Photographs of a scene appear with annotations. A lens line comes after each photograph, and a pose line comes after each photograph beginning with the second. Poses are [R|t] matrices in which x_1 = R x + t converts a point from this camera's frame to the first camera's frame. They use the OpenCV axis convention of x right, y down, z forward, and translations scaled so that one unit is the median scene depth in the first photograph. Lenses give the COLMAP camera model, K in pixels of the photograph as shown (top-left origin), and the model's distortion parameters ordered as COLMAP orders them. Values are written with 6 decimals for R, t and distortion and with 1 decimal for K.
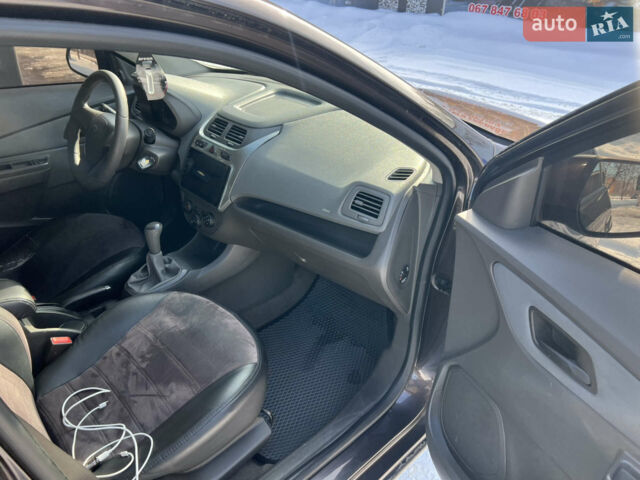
lens RADIAL K [[472.2, 0, 320.0], [0, 472.2, 240.0], [0, 0, 1]] dist [0.012487, -0.010116]
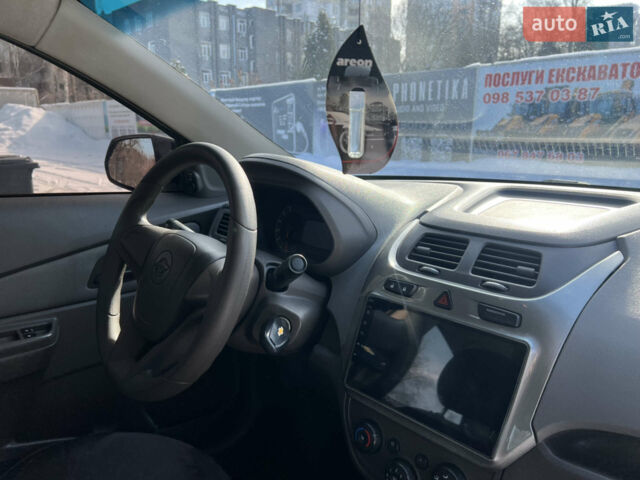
lens RADIAL K [[472.2, 0, 320.0], [0, 472.2, 240.0], [0, 0, 1]] dist [0.012487, -0.010116]
pose [[0.999729, -0.022154, -0.007215, -0.324681], [0.018842, 0.950900, -0.308925, -0.111025], [0.013704, 0.308705, 0.951059, 0.565605]]
